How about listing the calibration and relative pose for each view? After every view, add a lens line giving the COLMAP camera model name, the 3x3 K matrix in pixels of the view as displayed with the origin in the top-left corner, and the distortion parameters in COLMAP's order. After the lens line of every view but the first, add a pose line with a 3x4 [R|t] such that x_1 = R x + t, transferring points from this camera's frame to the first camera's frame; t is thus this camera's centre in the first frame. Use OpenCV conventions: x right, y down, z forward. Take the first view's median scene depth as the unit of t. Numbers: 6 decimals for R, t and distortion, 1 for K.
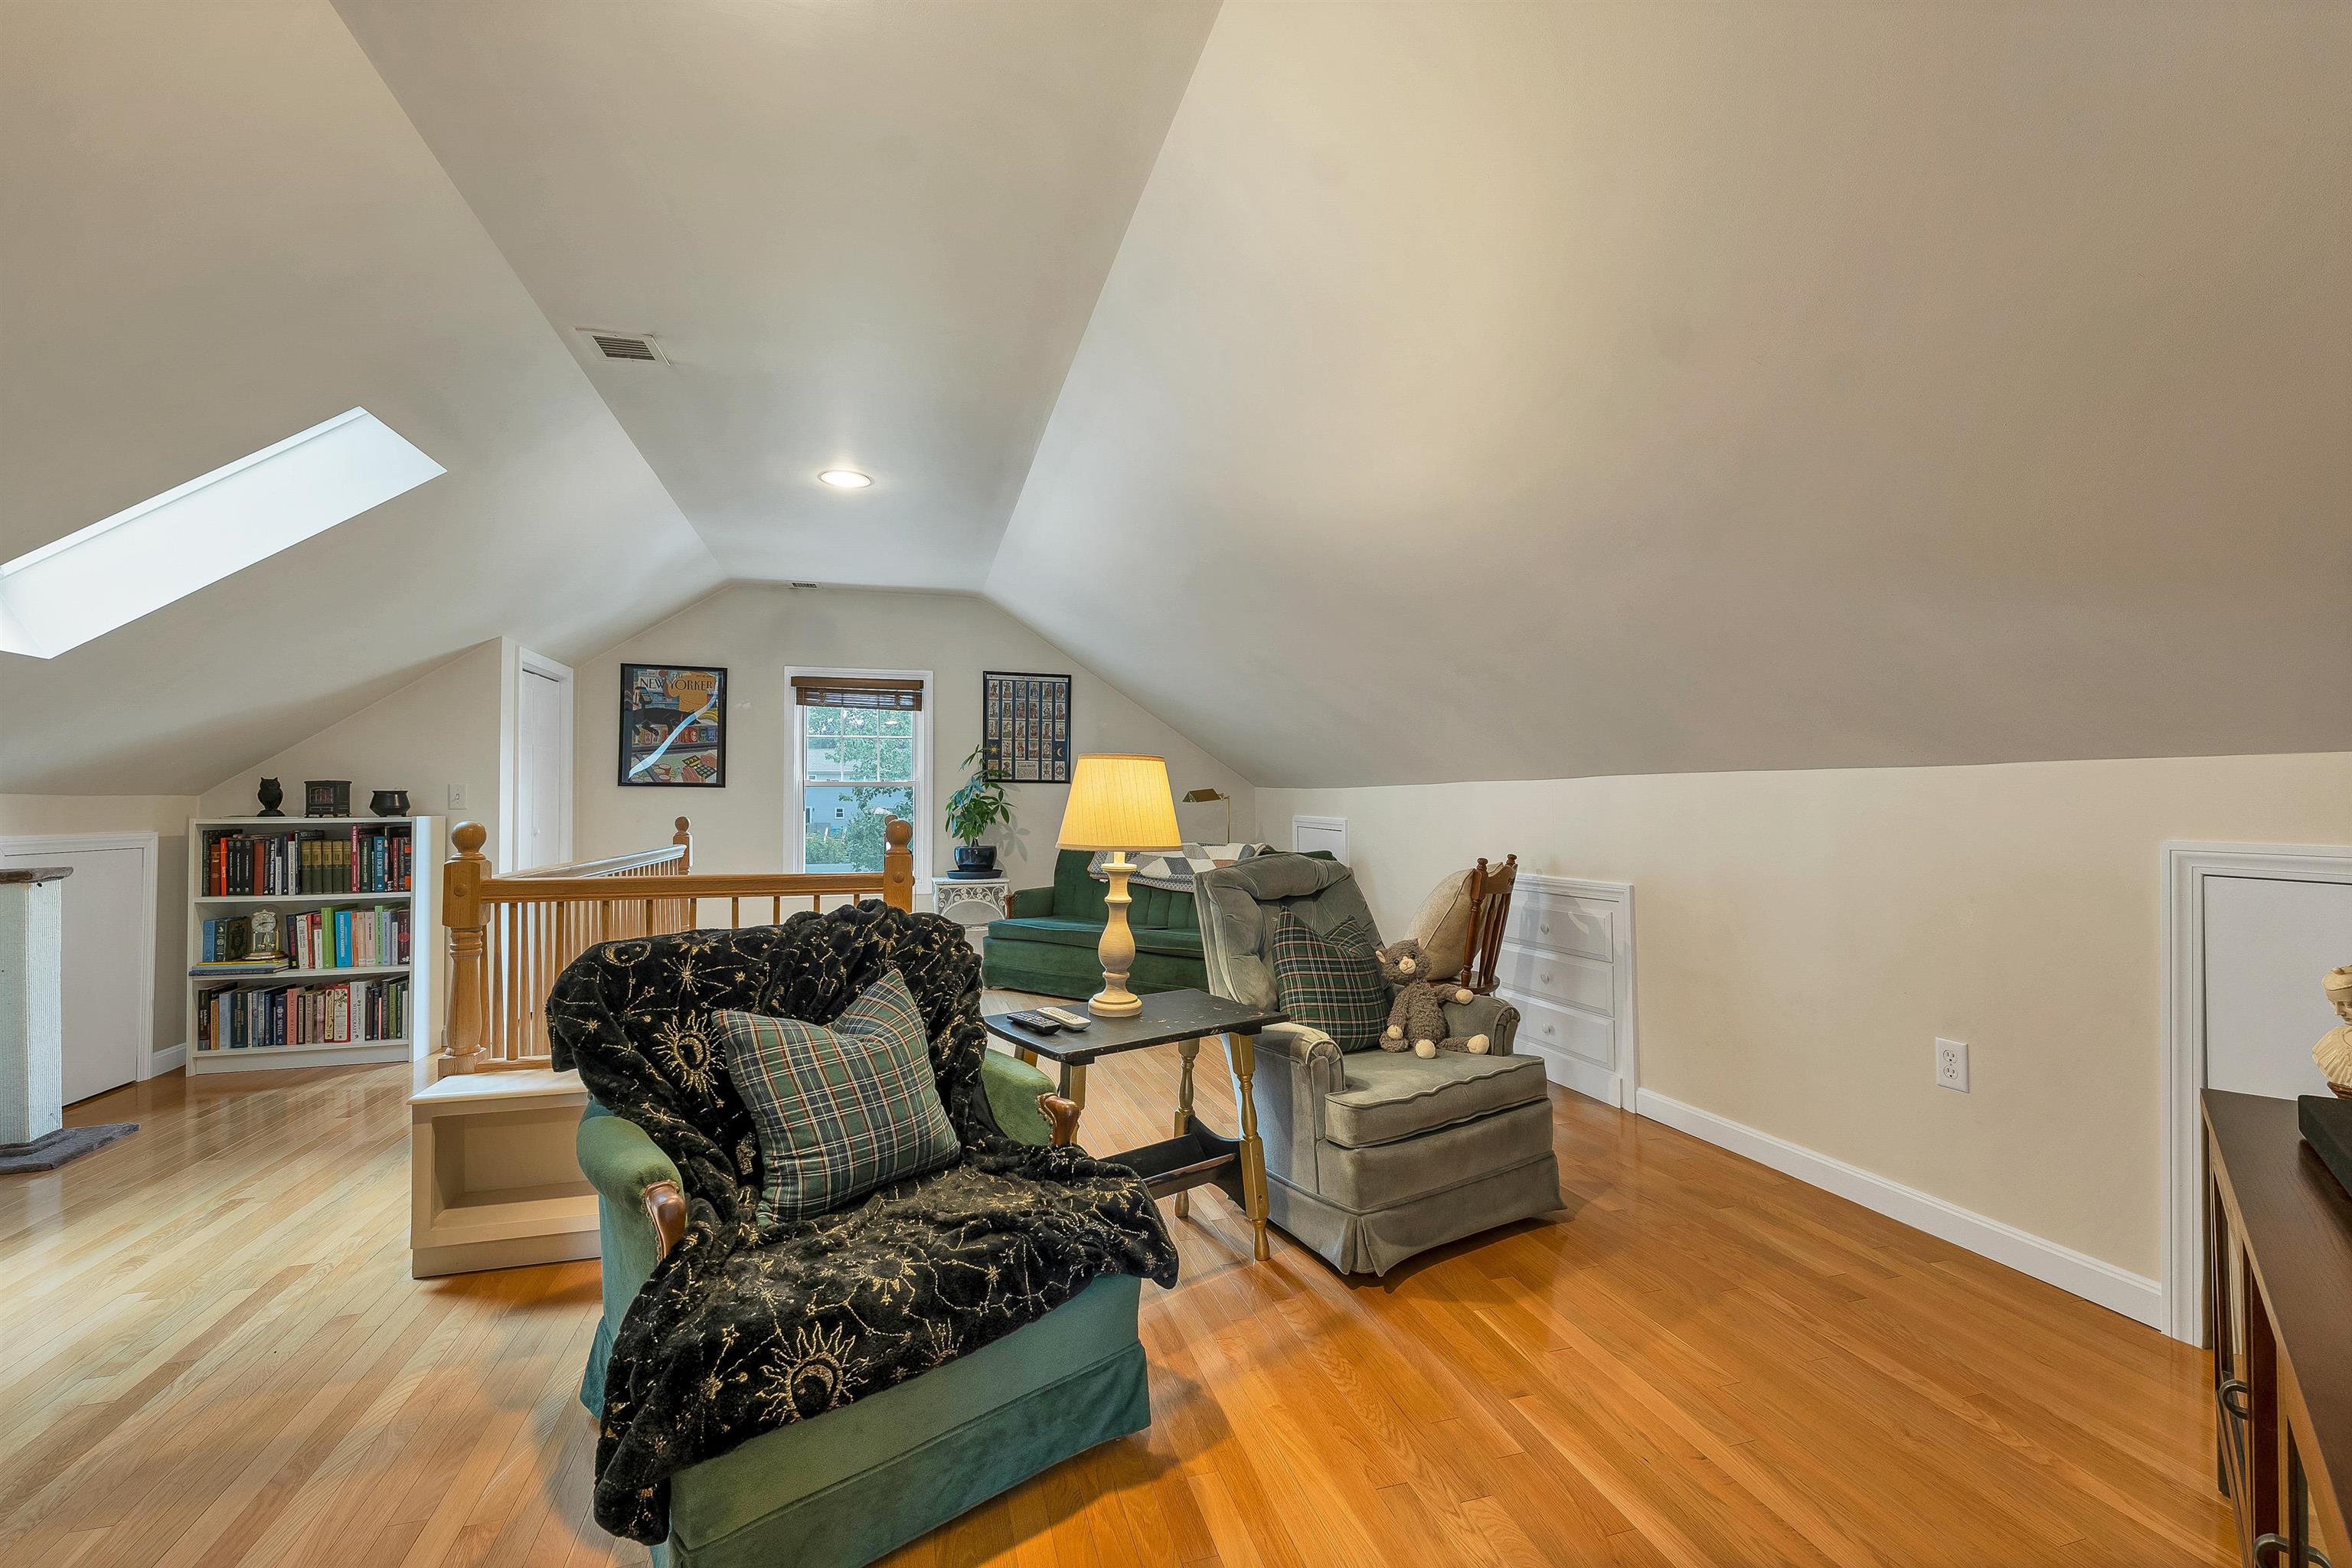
lens RADIAL K [[967.8, 0, 1176.0], [0, 967.8, 784.0], [0, 0, 1]] dist [0.000839, 0.000098]
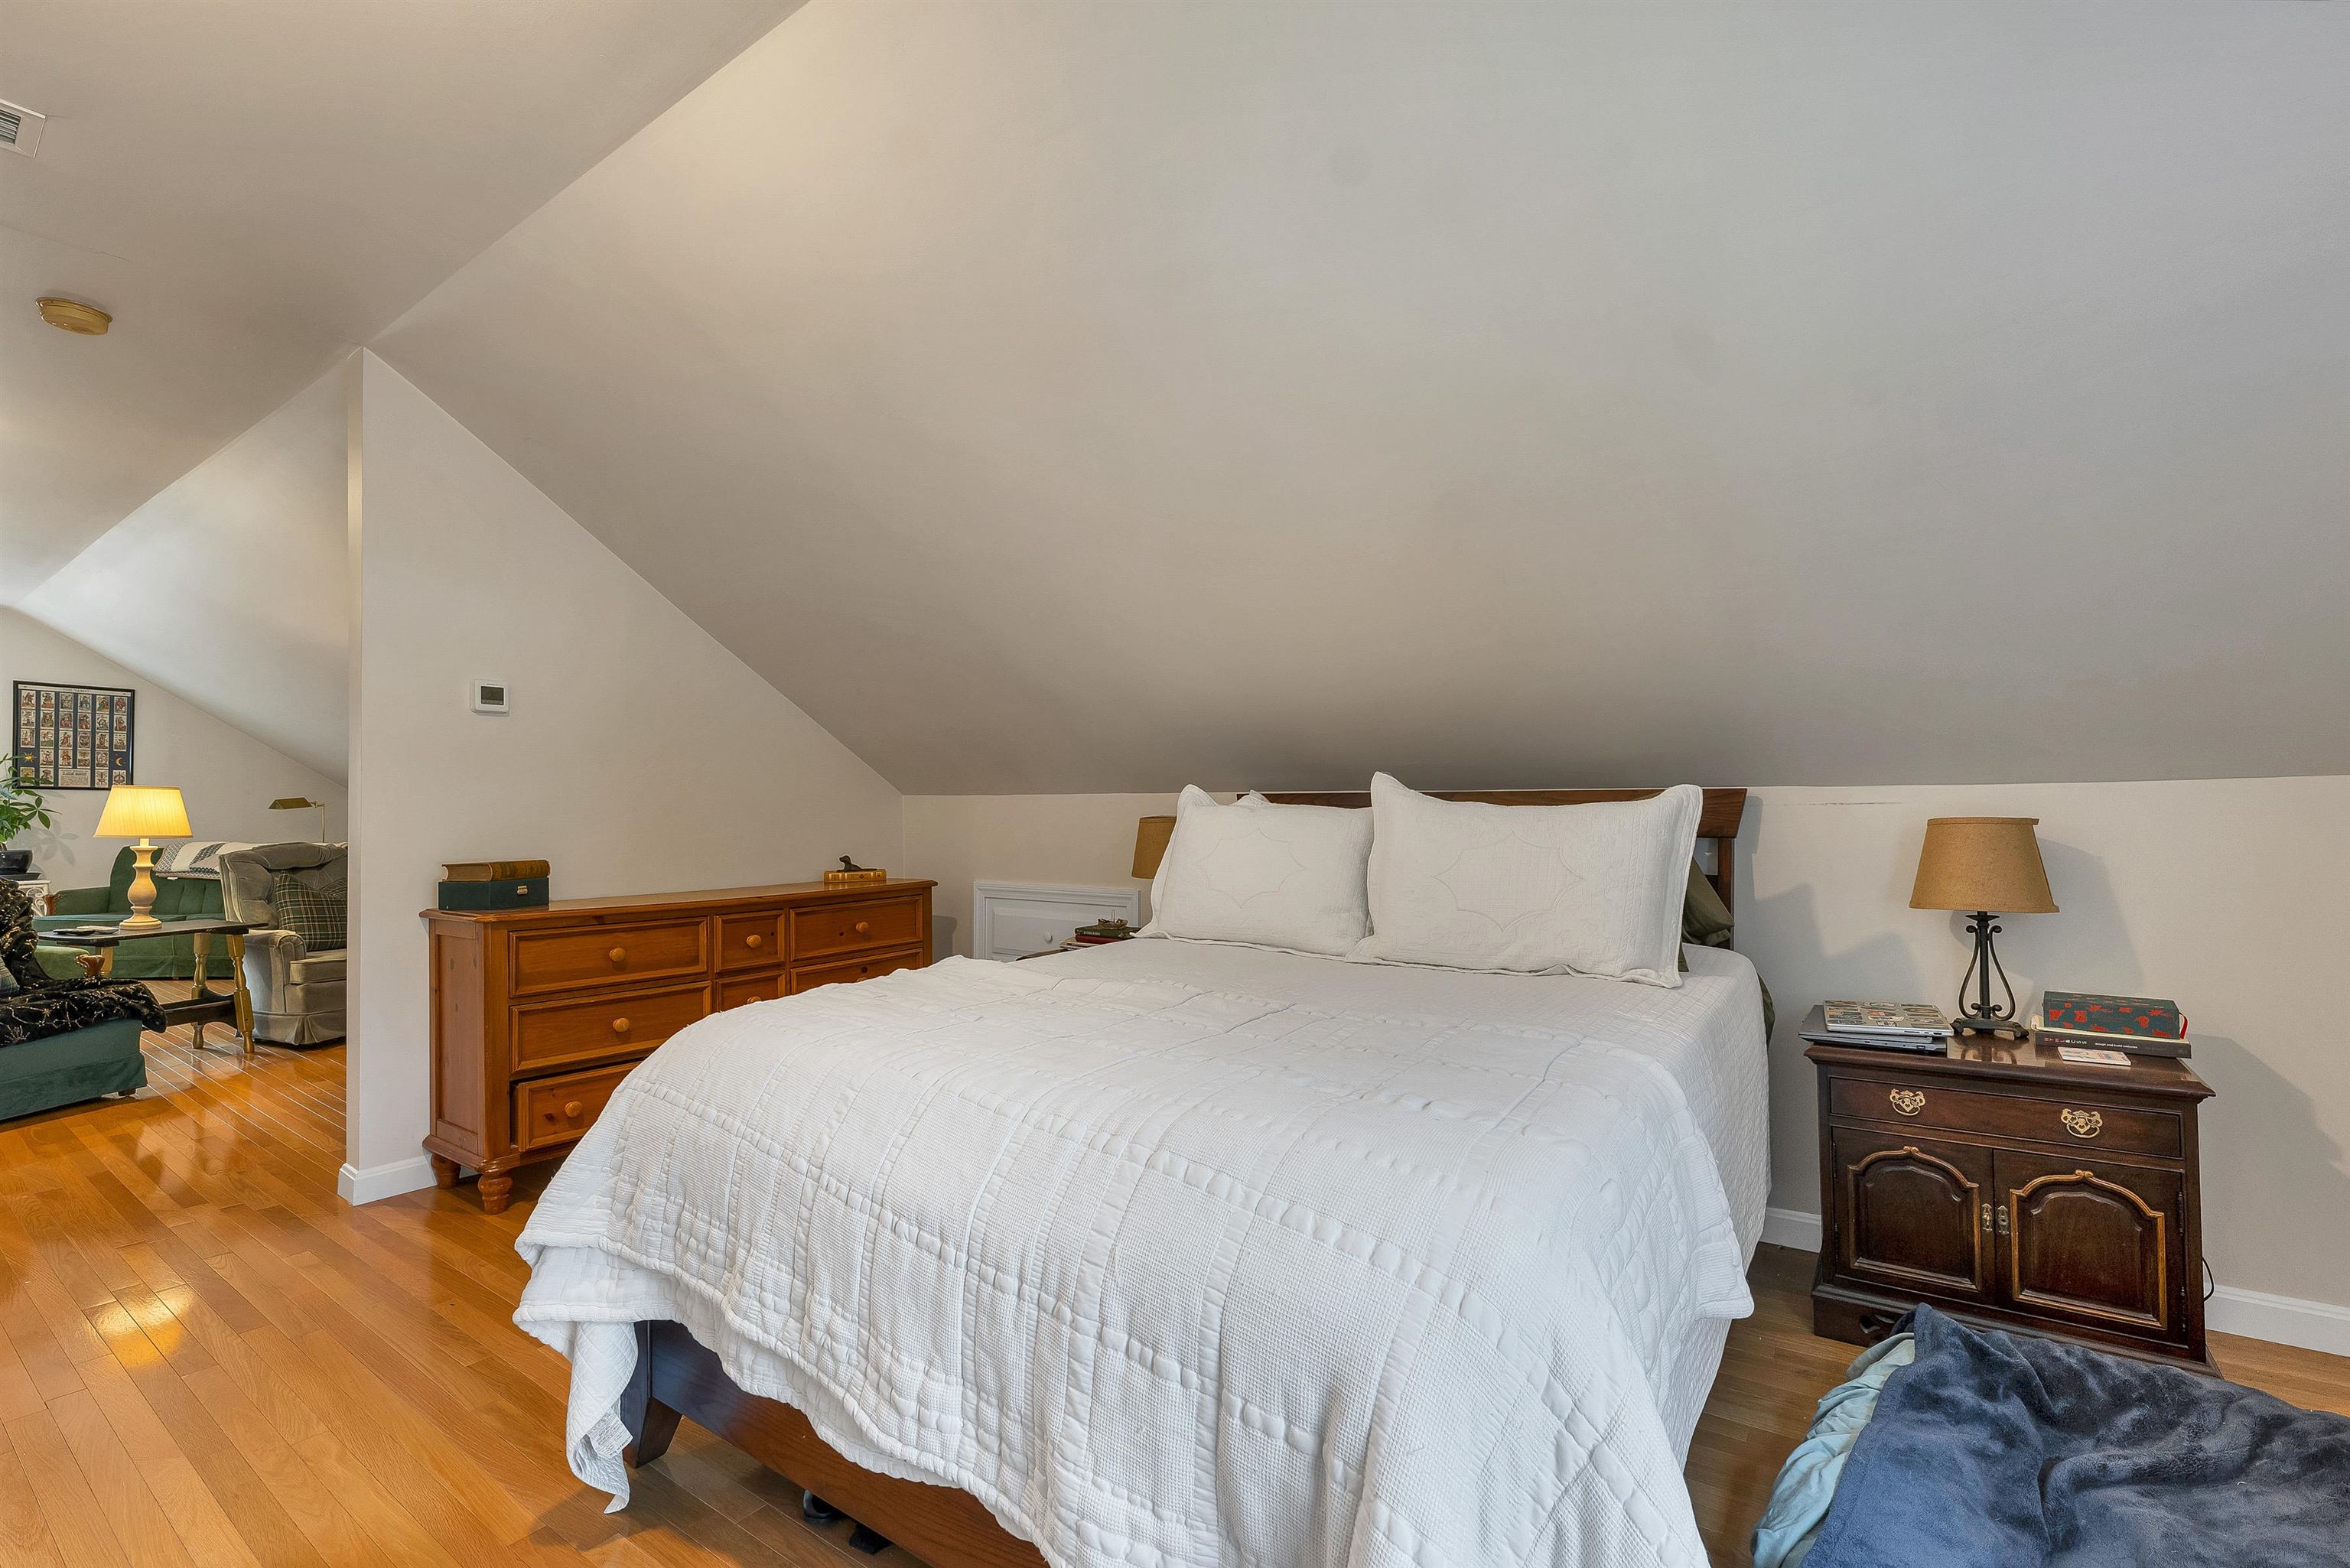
lens RADIAL K [[1030.8, 0, 1168.4], [0, 1030.8, 804.0], [0, 0, 1]] dist [0.000870, 0.000699]
pose [[0.790775, 0.006917, 0.612068, 0.108836], [-0.016587, 0.999811, 0.010132, -0.018751], [-0.611882, -0.018164, 0.790740, -0.674871]]
